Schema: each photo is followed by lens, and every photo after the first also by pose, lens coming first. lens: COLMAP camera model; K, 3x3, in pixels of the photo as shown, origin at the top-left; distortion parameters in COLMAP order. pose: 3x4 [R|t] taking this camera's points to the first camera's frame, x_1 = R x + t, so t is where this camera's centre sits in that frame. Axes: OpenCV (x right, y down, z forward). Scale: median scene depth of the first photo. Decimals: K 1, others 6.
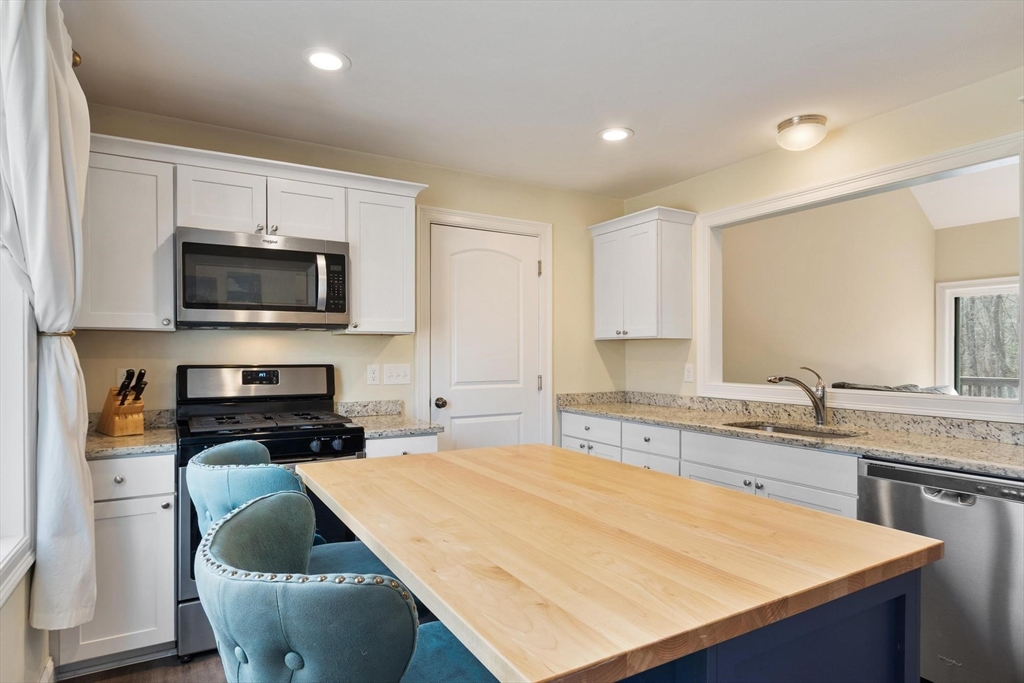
lens RADIAL K [[559.7, 0, 490.6], [0, 559.7, 354.7], [0, 0, 1]] dist [-0.003670, -0.000408]
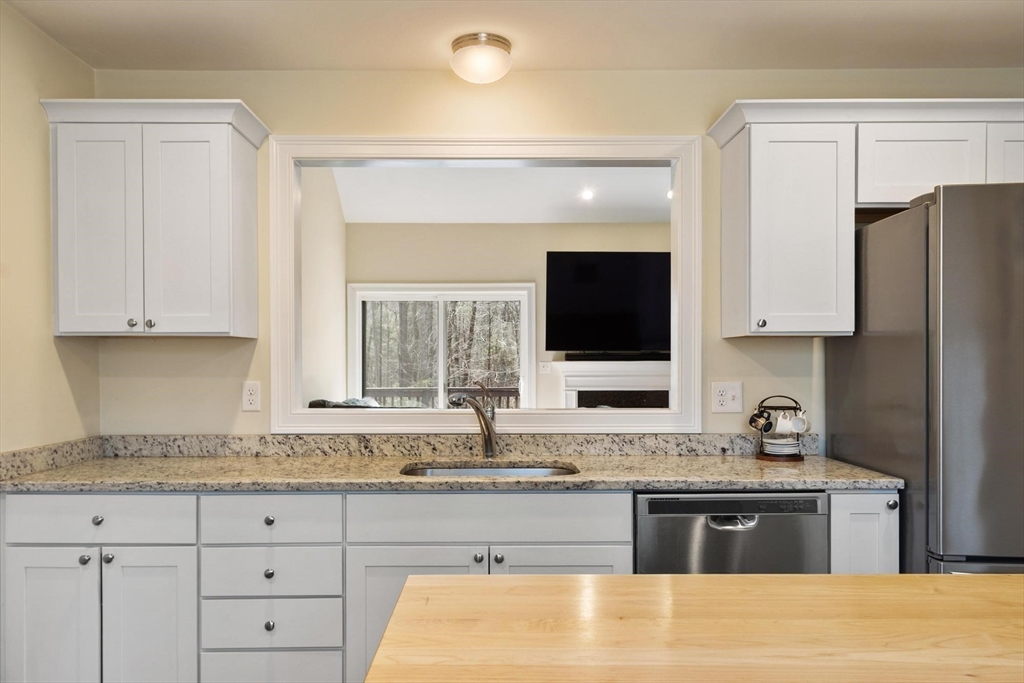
lens RADIAL K [[746.1, 0, 490.7], [0, 746.1, 362.1], [0, 0, 1]] dist [0.001480, 0.000122]
pose [[0.492344, -0.001392, 0.870400, -0.258227], [0.004977, 0.999987, -0.001217, -0.001299], [-0.870386, 0.004931, 0.492345, 0.471744]]
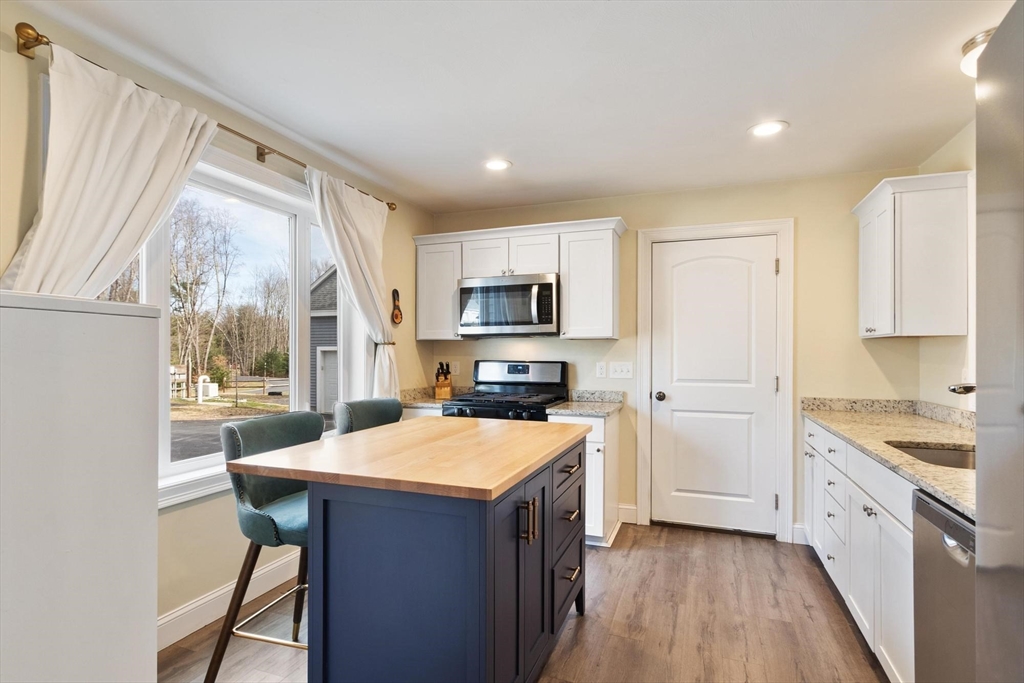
lens RADIAL K [[521.8, 0, 501.7], [0, 521.8, 350.0], [0, 0, 1]] dist [0.004165, 0.000366]
pose [[0.637839, -0.003502, -0.770162, 0.611798], [-0.005042, 0.999949, -0.008723, 0.001467], [0.770153, 0.009447, 0.637789, 0.066602]]
